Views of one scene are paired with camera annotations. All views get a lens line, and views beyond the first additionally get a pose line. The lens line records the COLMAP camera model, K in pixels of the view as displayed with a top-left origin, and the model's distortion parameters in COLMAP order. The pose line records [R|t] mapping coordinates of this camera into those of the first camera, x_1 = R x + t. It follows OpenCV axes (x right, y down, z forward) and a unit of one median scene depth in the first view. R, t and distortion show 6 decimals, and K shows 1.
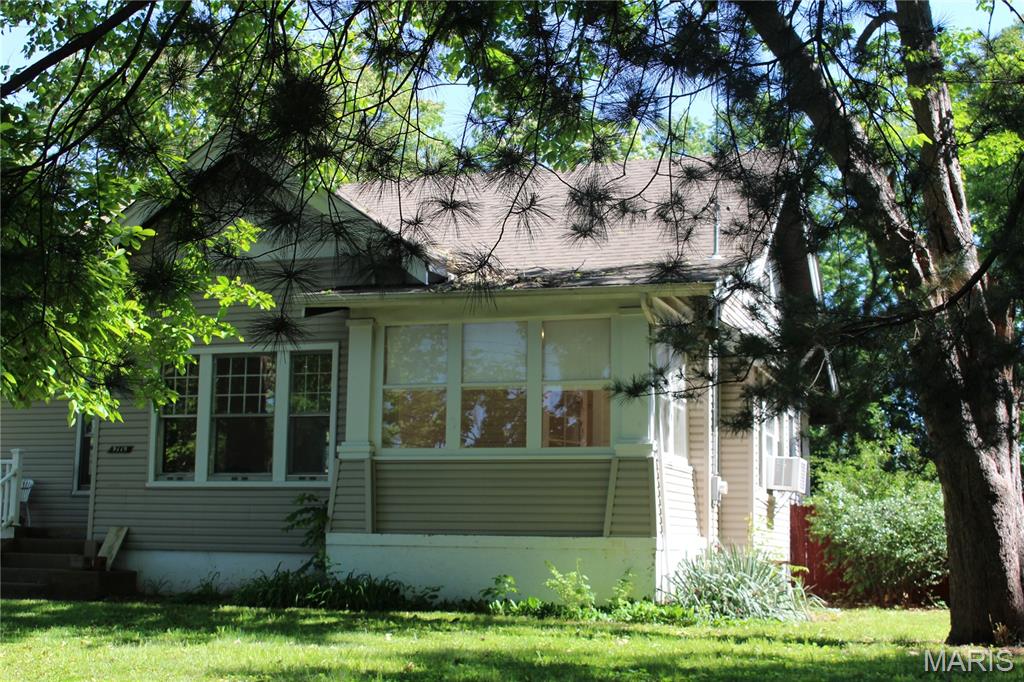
lens RADIAL K [[1367.9, 0, 512.0], [0, 1367.9, 341.0], [0, 0, 1]] dist [-0.025956, -0.016273]
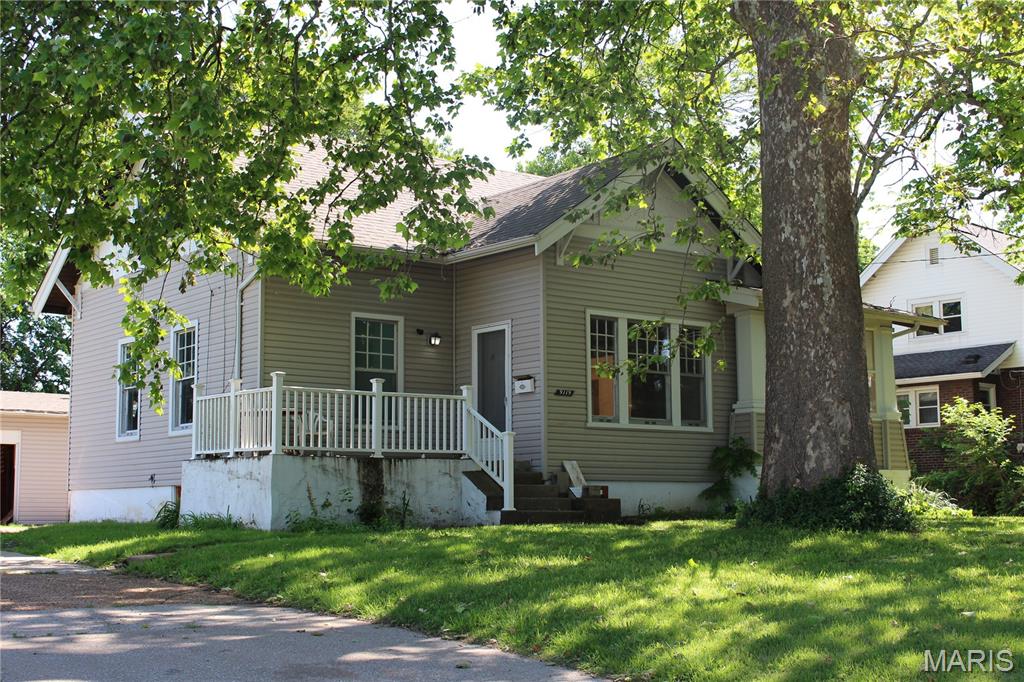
lens RADIAL K [[1367.9, 0, 512.0], [0, 1367.9, 341.0], [0, 0, 1]] dist [-0.025956, -0.016273]
pose [[0.542694, 0.079649, 0.836145, -1.302540], [-0.121048, 0.992518, -0.015980, 0.061831], [-0.831162, -0.092541, 0.548275, 0.428601]]
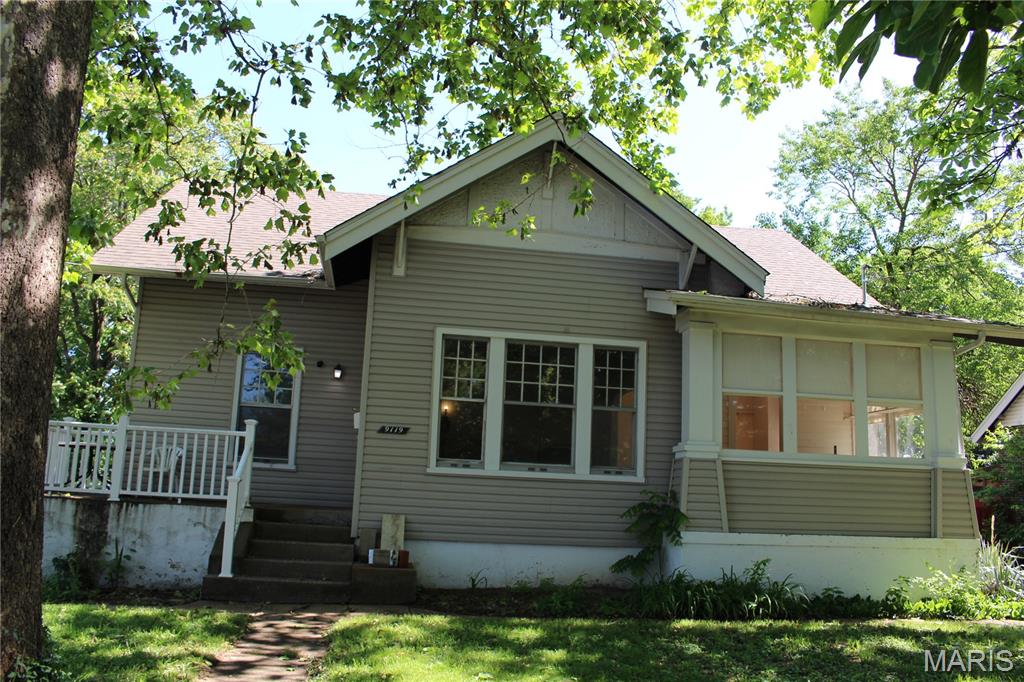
lens RADIAL K [[852.0, 0, 512.0], [0, 852.0, 341.0], [0, 0, 1]] dist [-0.162287, 0.160017]
pose [[0.886630, 0.102335, 0.451015, -0.494313], [-0.099359, 0.994589, -0.030346, 0.029916], [-0.451680, -0.017907, 0.892000, 0.467887]]
